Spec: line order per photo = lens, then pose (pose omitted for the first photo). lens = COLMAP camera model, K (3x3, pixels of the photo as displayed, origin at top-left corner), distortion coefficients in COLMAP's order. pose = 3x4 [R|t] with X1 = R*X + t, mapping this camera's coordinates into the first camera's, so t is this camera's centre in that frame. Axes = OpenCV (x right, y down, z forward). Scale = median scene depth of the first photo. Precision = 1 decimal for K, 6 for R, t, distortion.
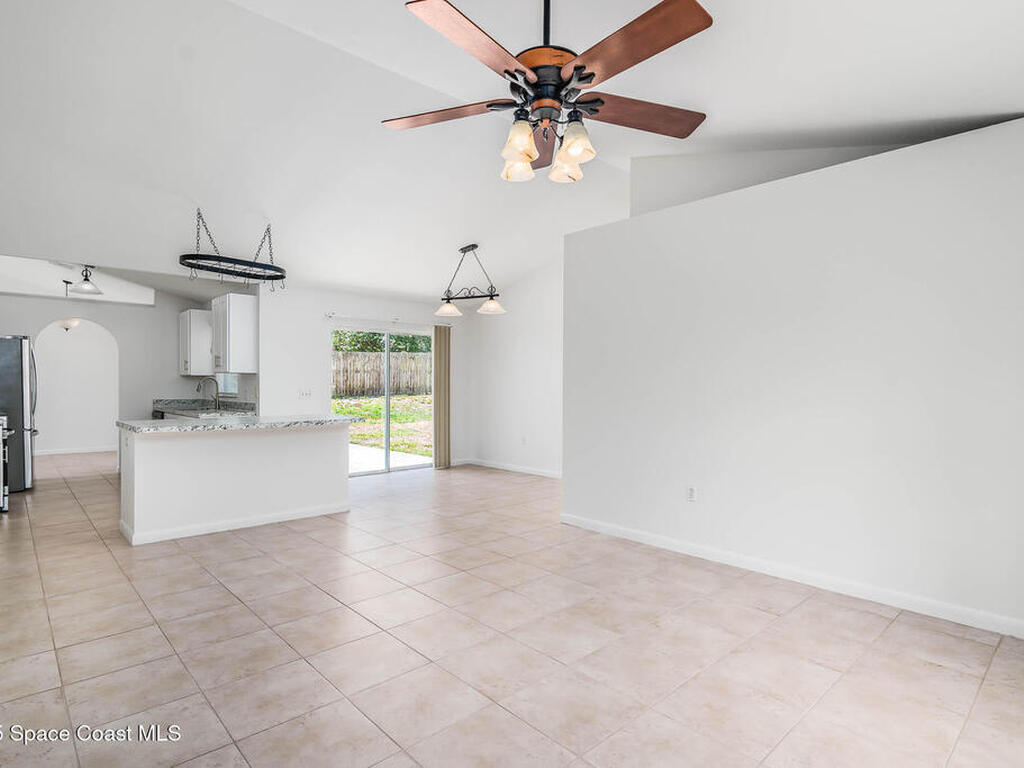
lens RADIAL K [[560.6, 0, 499.5], [0, 560.6, 385.4], [0, 0, 1]] dist [0.001128, -0.002303]
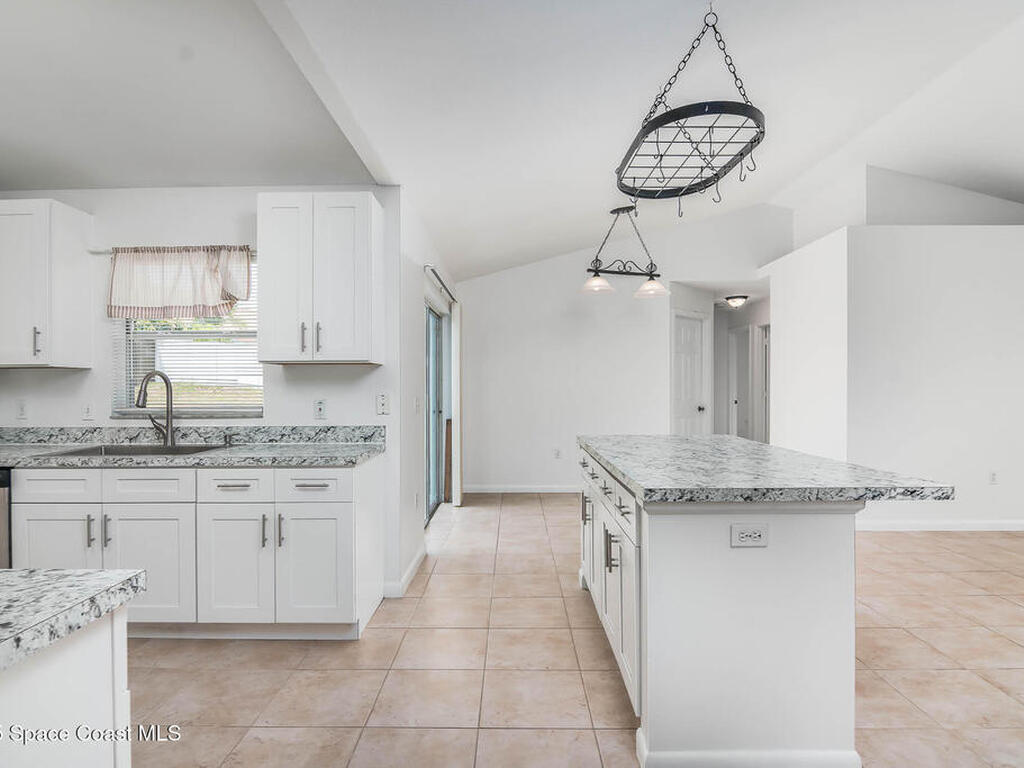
lens RADIAL K [[560.6, 0, 499.5], [0, 560.6, 385.4], [0, 0, 1]] dist [0.001128, -0.002303]
pose [[0.689431, -0.004572, 0.724337, -0.740891], [0.009376, 0.999953, -0.002612, -0.000543], [-0.724290, 0.008592, 0.689442, 0.592758]]
